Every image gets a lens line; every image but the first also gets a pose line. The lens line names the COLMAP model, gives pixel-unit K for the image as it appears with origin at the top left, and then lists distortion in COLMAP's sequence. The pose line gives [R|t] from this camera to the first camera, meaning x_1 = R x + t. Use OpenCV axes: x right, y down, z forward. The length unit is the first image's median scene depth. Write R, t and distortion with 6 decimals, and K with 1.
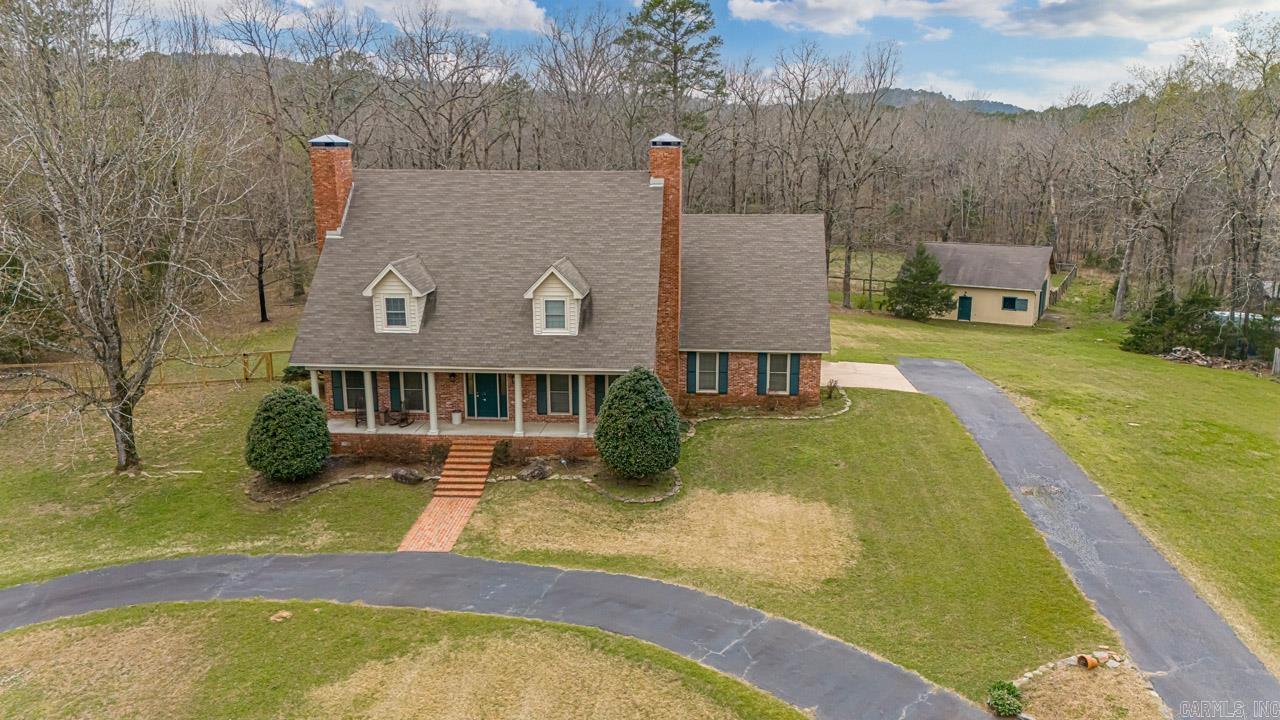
lens RADIAL K [[881.4, 0, 640.0], [0, 881.4, 360.0], [0, 0, 1]] dist [0.093510, -0.001140]
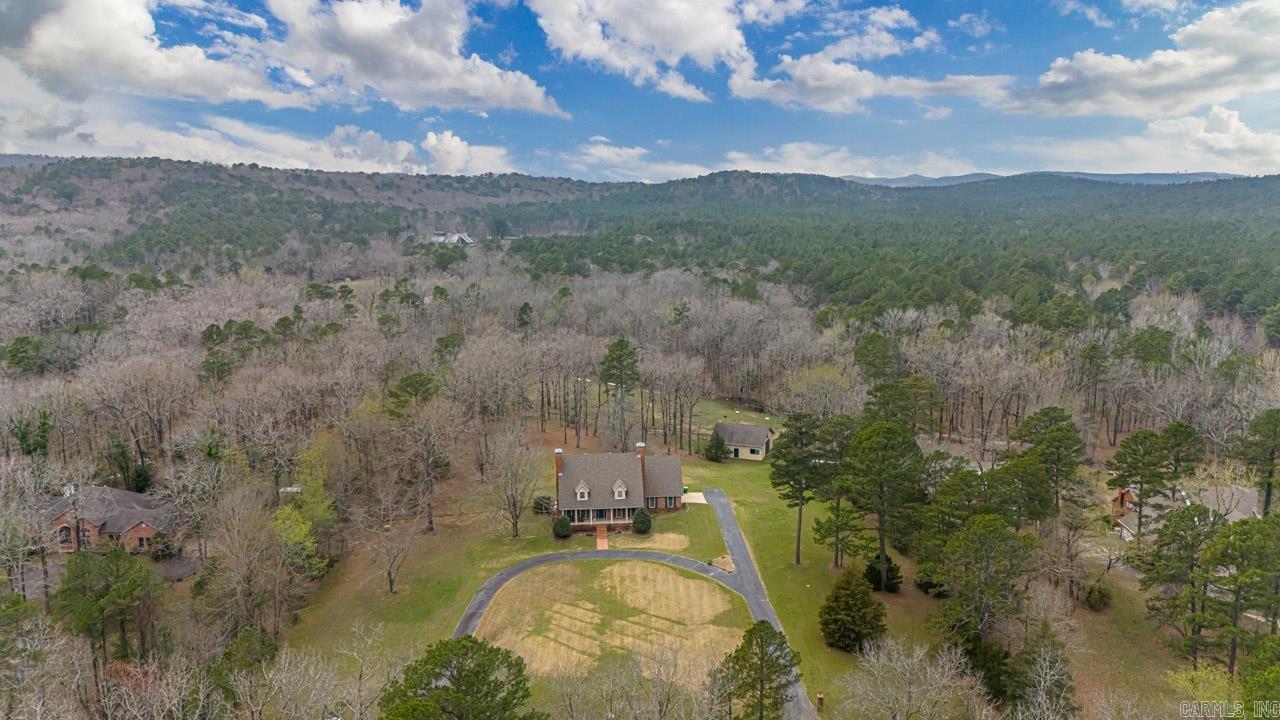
lens RADIAL K [[881.4, 0, 640.0], [0, 881.4, 360.0], [0, 0, 1]] dist [0.093510, -0.001140]
pose [[0.987055, -0.026416, 0.158190, -0.659306], [0.034332, 0.998280, -0.047520, -0.492332], [-0.156663, 0.052336, 0.986264, -3.263011]]
